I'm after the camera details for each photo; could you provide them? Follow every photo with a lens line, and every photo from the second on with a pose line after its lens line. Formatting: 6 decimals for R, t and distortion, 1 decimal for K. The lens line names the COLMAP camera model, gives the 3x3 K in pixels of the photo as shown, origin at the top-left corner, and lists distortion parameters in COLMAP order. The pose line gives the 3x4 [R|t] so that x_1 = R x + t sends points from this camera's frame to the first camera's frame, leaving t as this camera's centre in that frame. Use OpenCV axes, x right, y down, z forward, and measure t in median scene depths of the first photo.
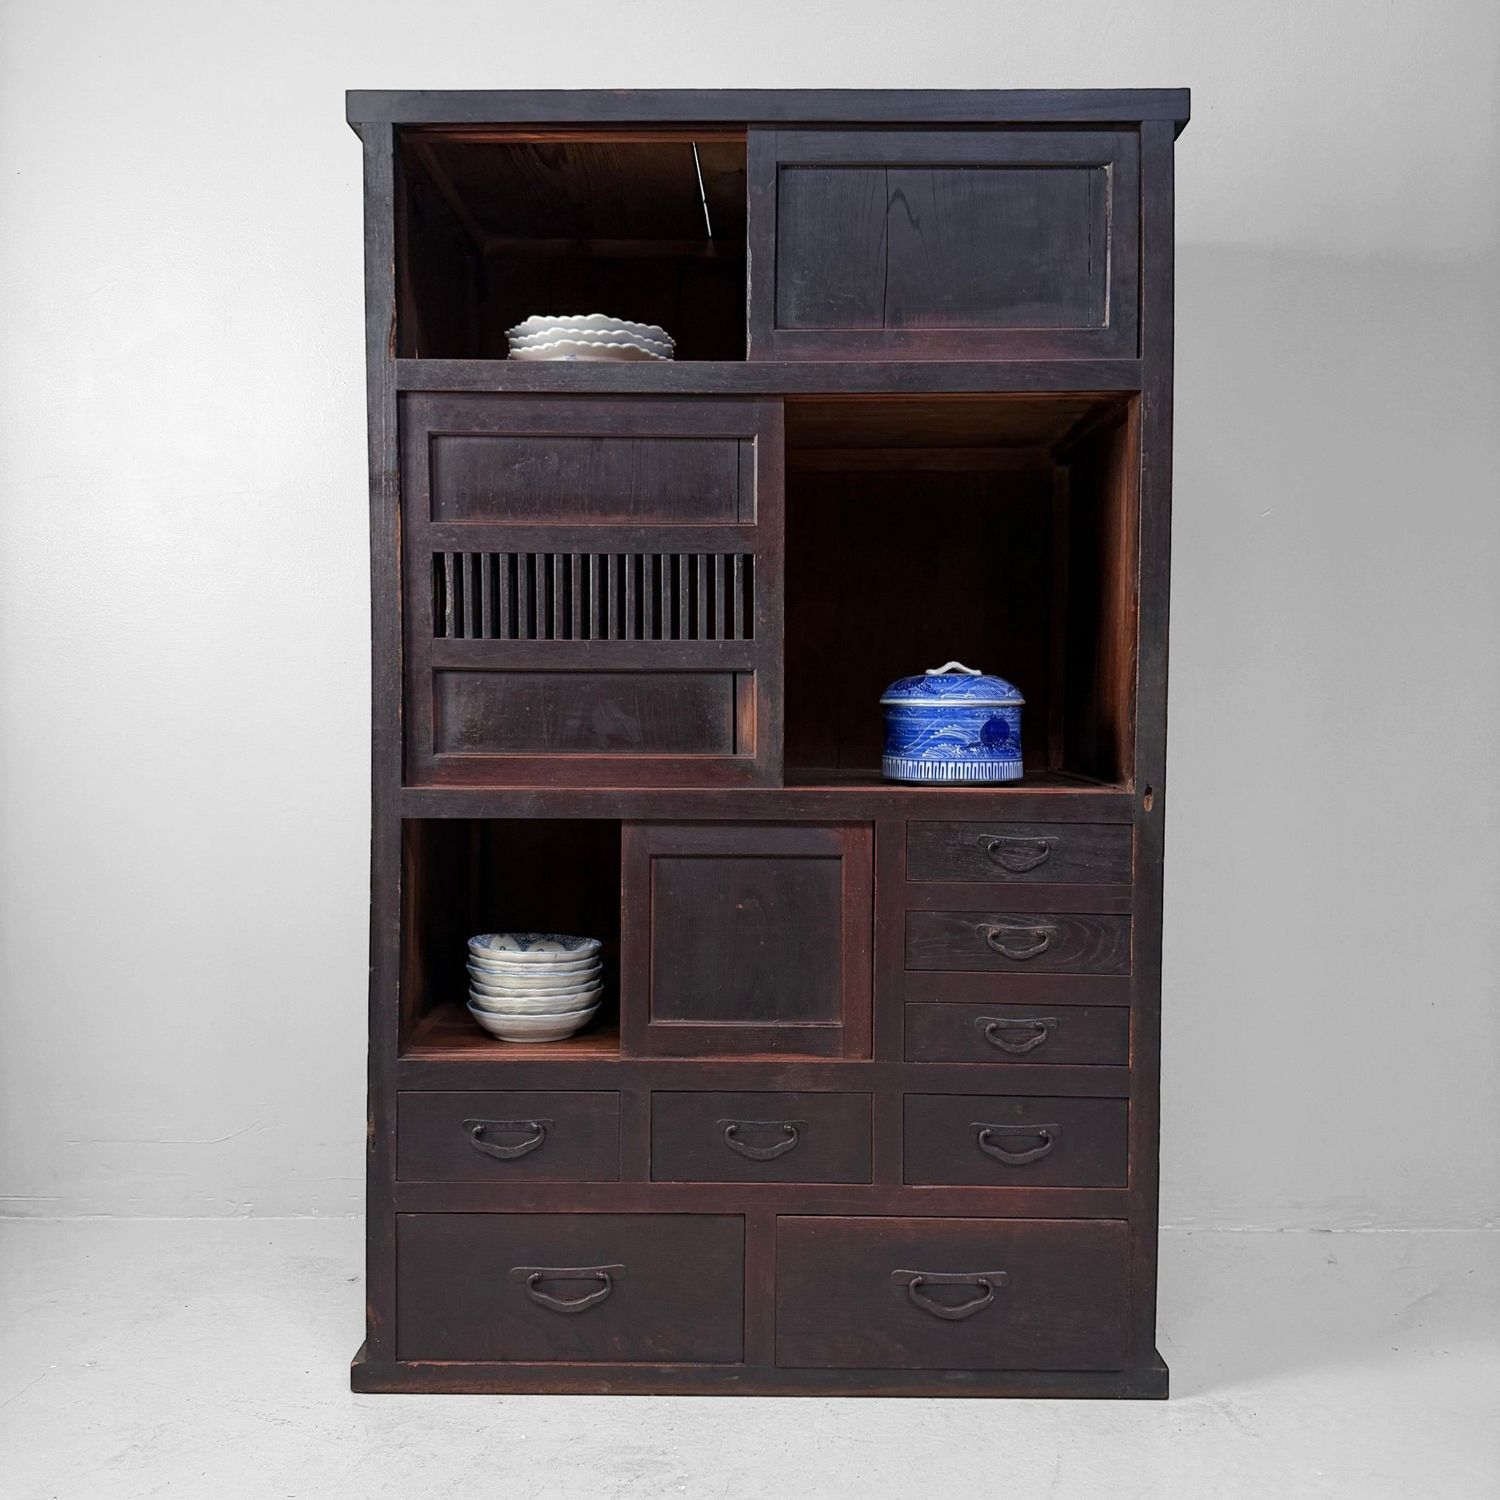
lens RADIAL K [[1401.9, 0, 750.0], [0, 1401.9, 750.0], [0, 0, 1]] dist [0.178845, -0.383658]
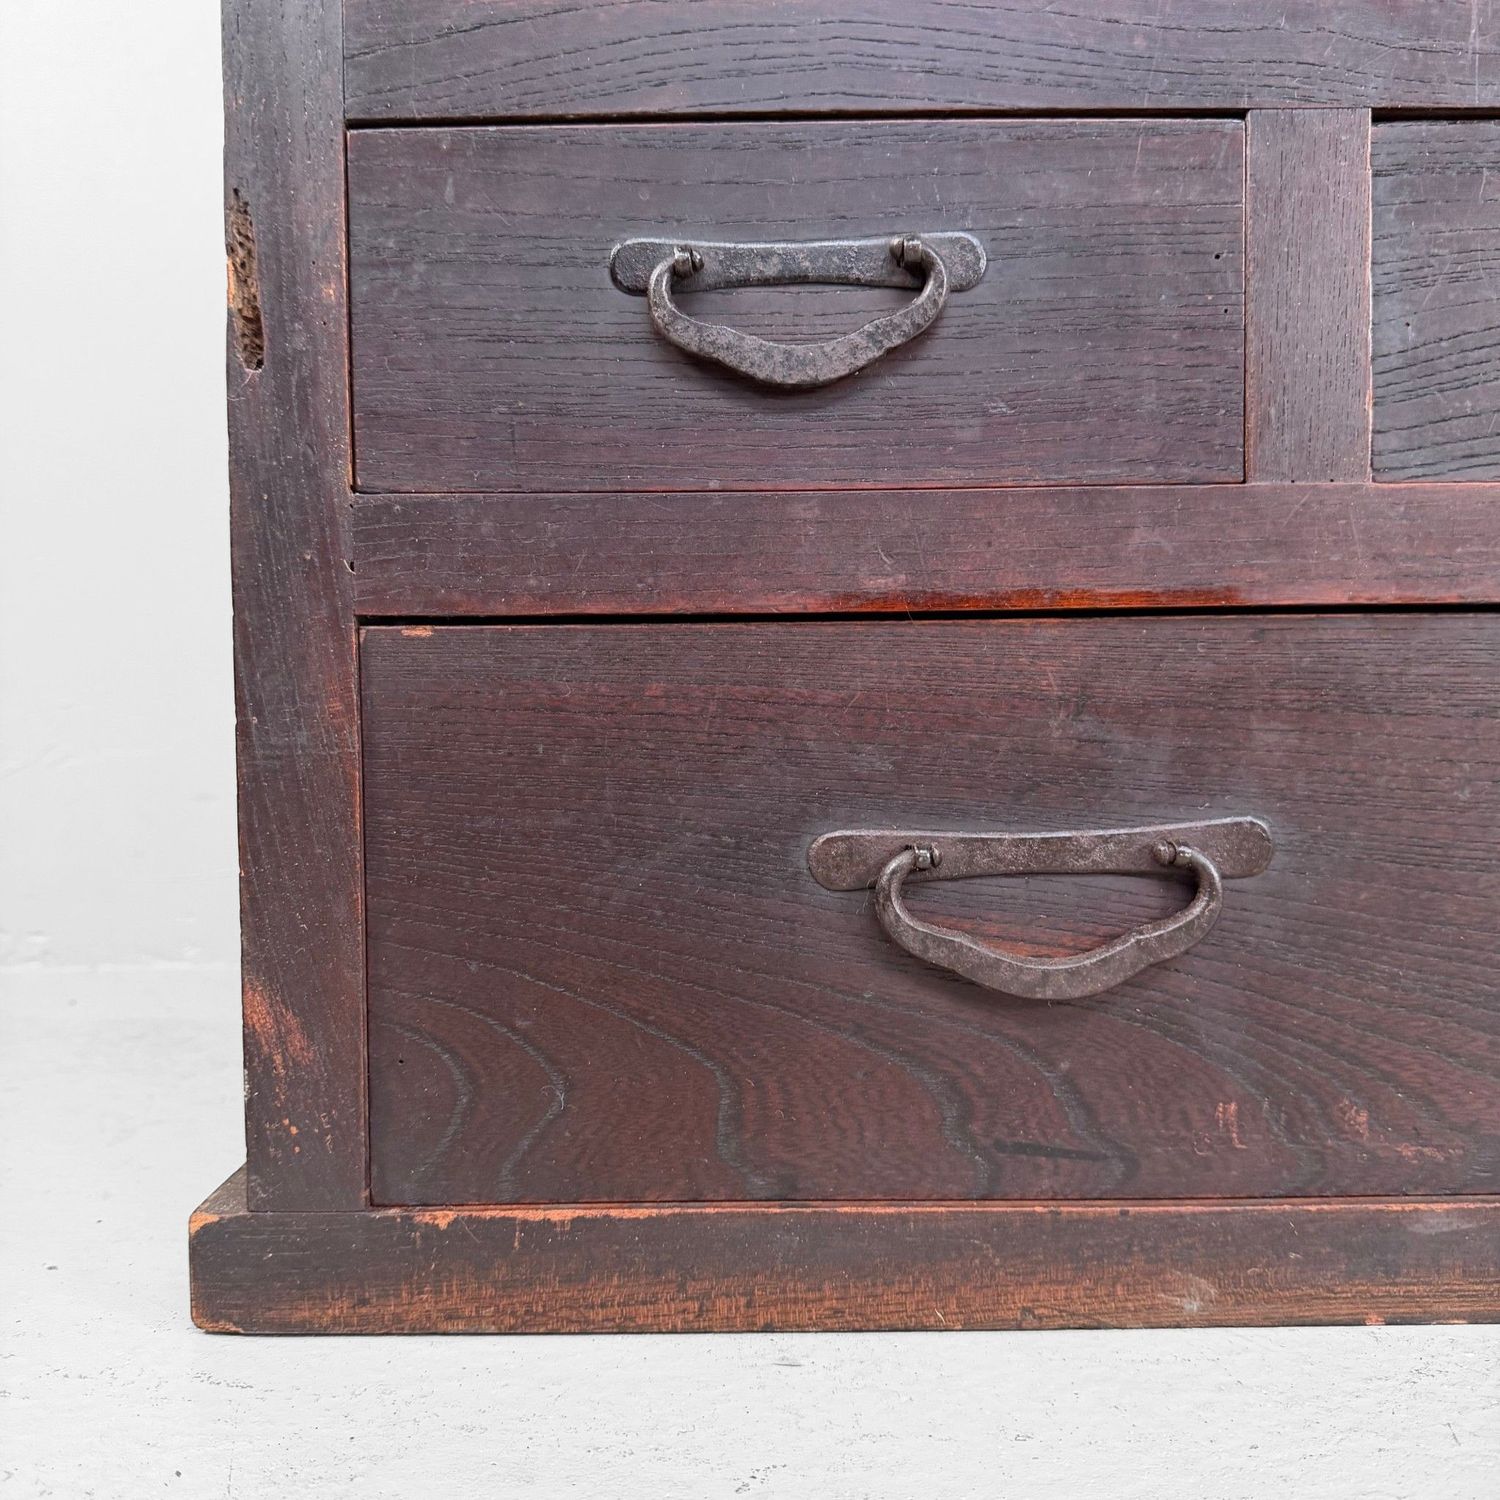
lens RADIAL K [[1401.9, 0, 750.0], [0, 1401.9, 750.0], [0, 0, 1]] dist [0.178845, -0.383658]
pose [[0.999878, -0.014114, 0.006644, -0.181246], [0.014012, 0.999786, 0.015230, 0.345740], [-0.006858, -0.015135, 0.999862, 0.753299]]
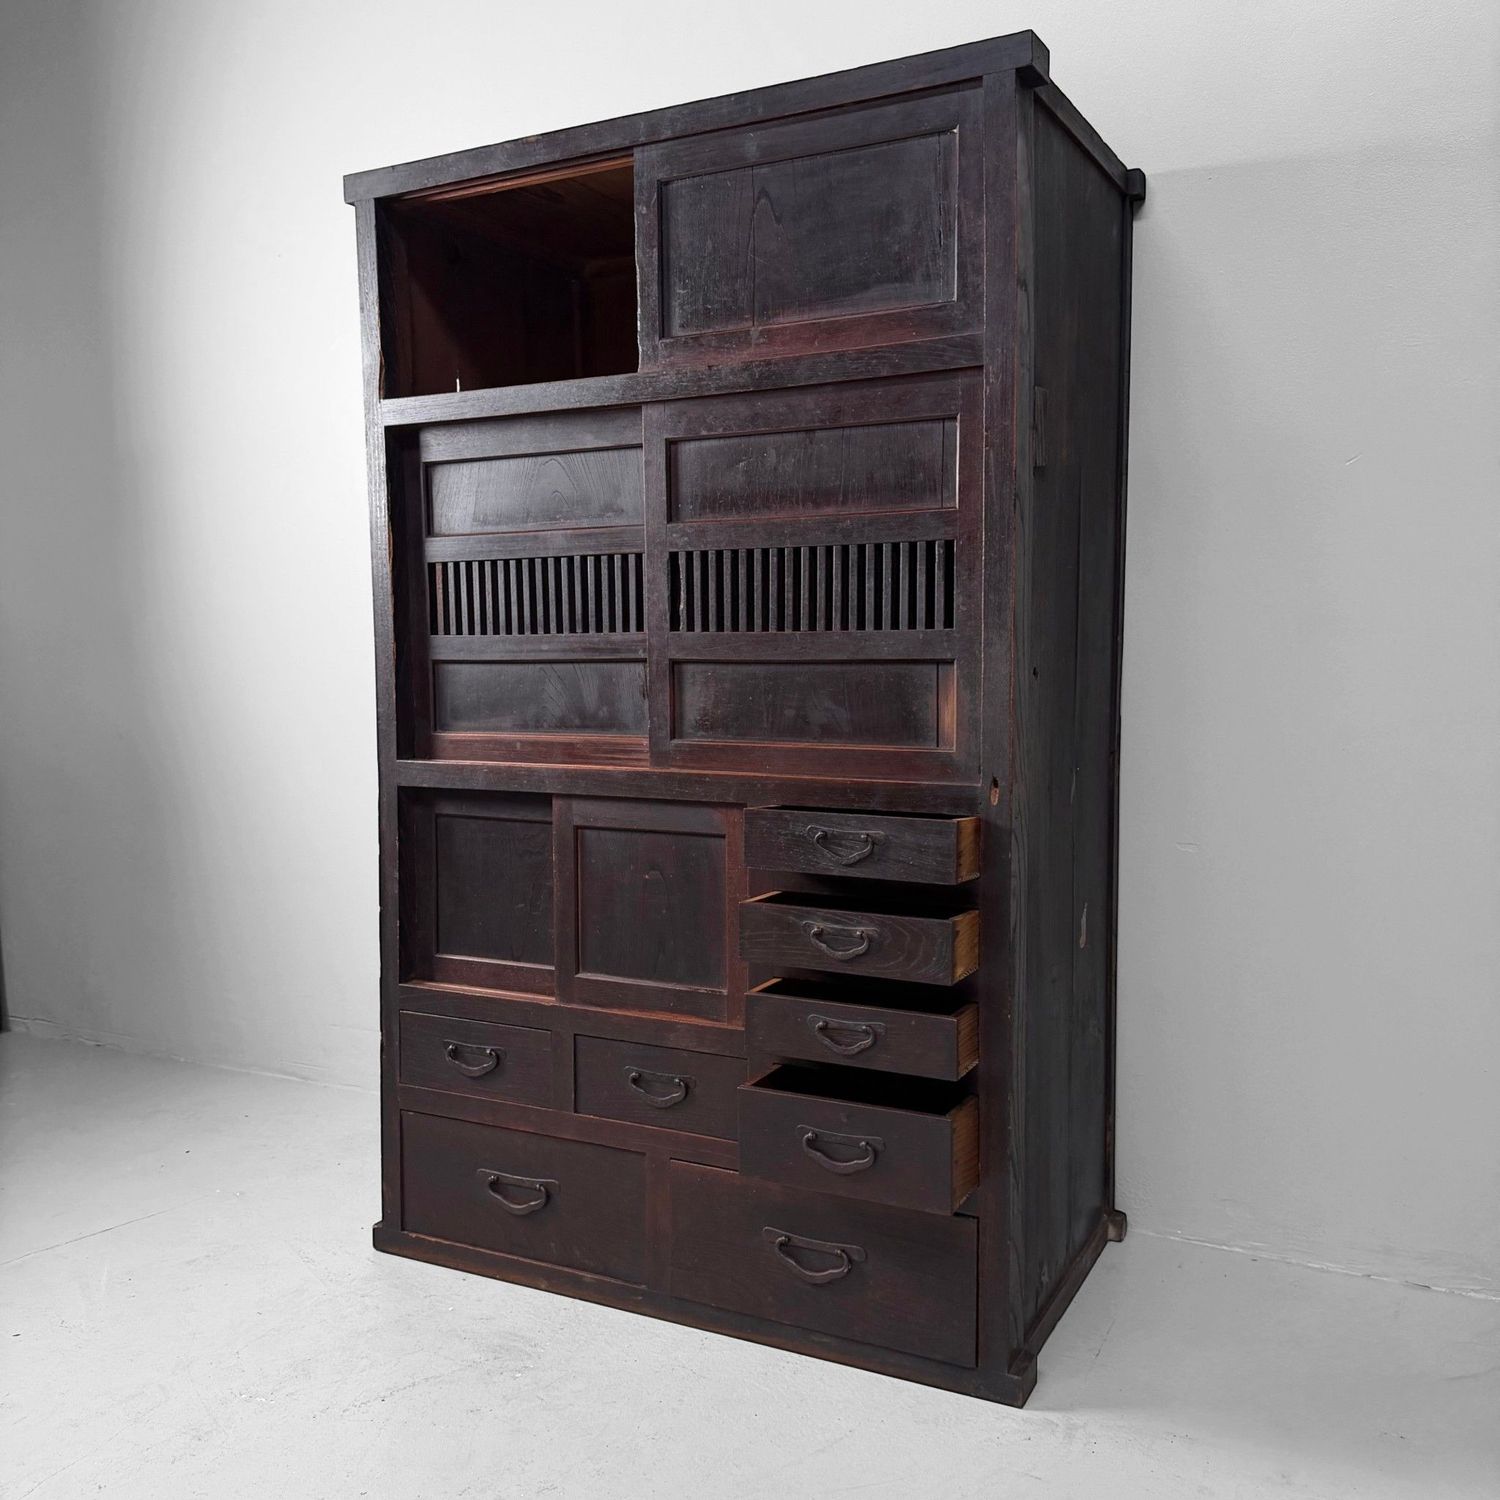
lens RADIAL K [[1401.9, 0, 750.0], [0, 1401.9, 750.0], [0, 0, 1]] dist [0.178845, -0.383658]
pose [[0.891949, 0.022542, -0.451574, 0.559935], [-0.001383, 0.998888, 0.047132, -0.038760], [0.452134, -0.041414, 0.890988, 0.068972]]
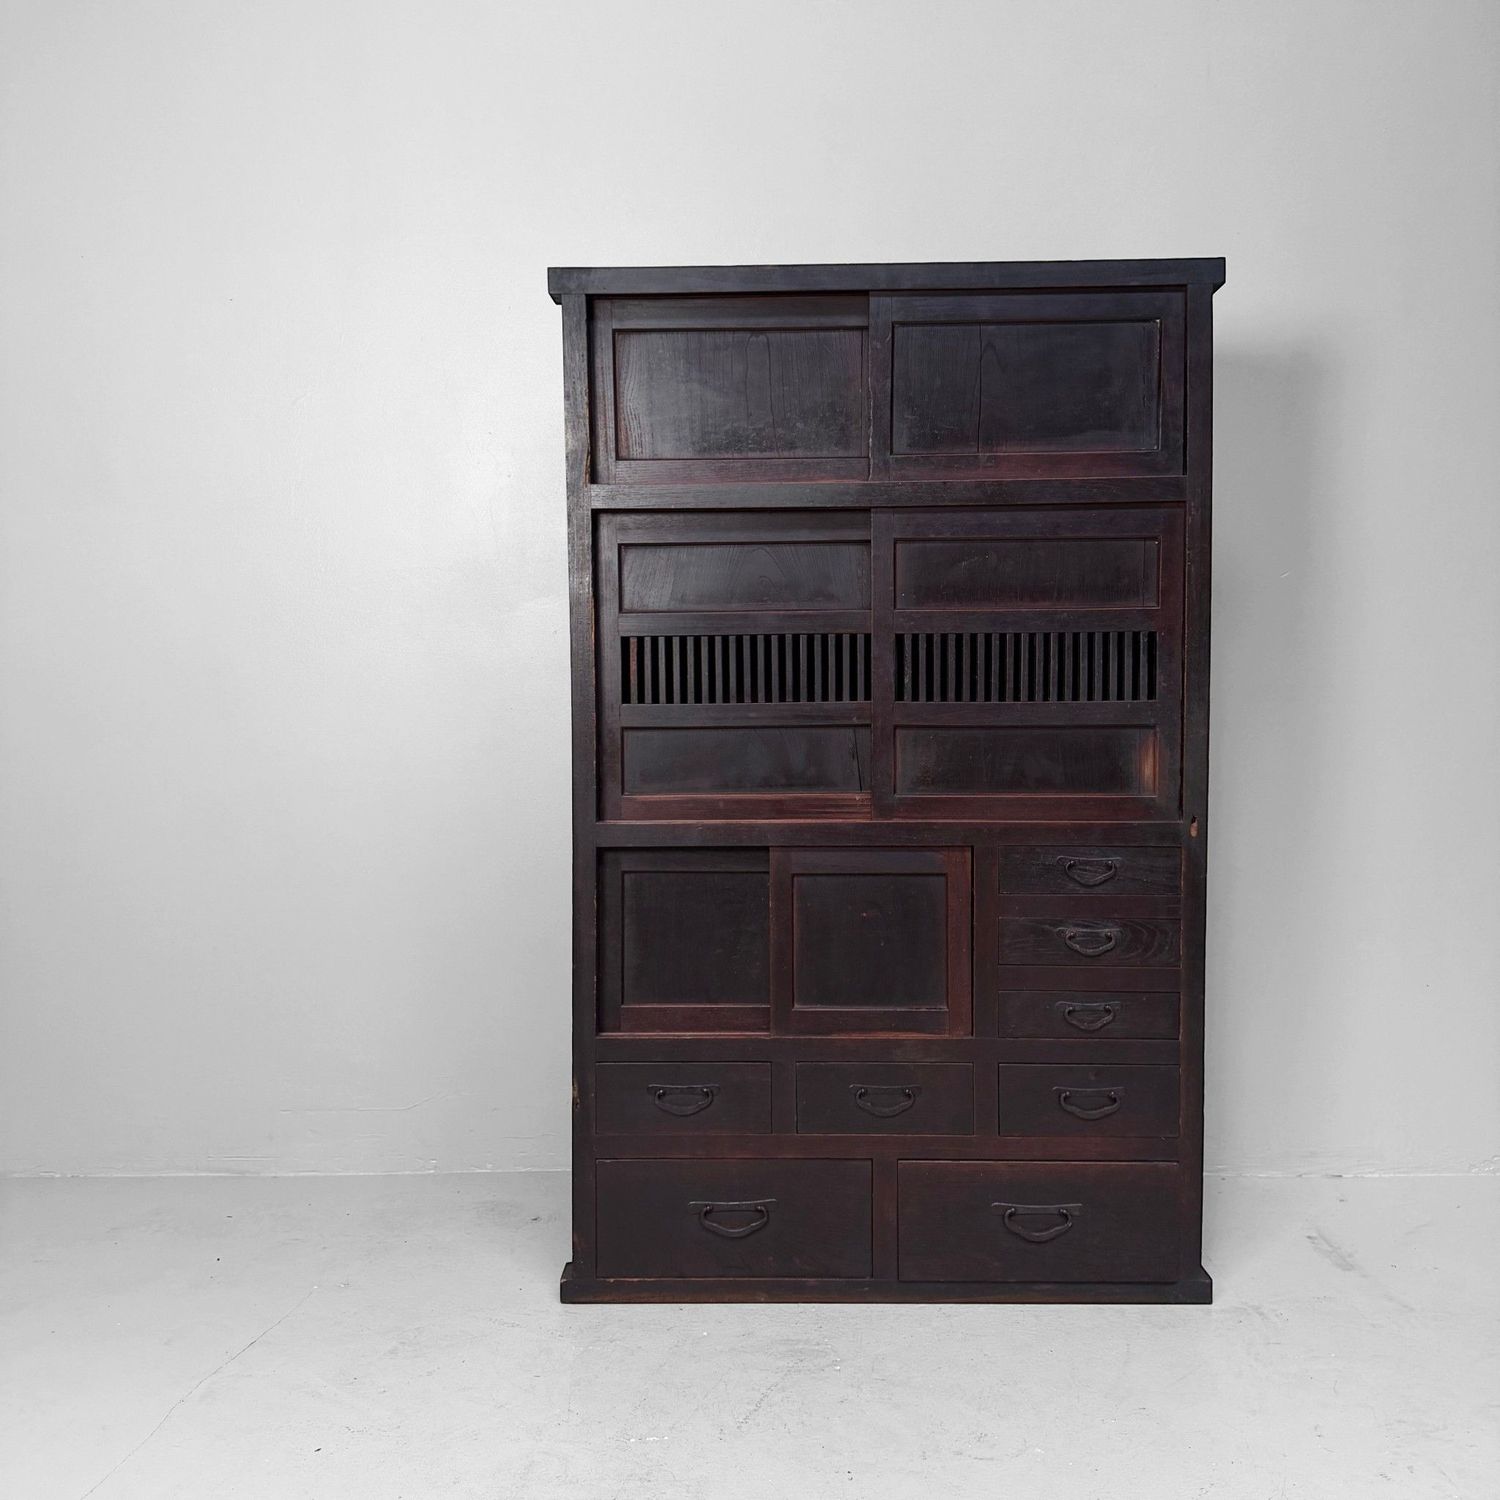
lens RADIAL K [[1401.9, 0, 750.0], [0, 1401.9, 750.0], [0, 0, 1]] dist [0.178845, -0.383658]
pose [[0.999928, -0.009937, -0.006720, -0.099927], [0.010047, 0.999812, 0.016568, -0.057253], [0.006554, -0.016635, 0.999840, -0.249845]]
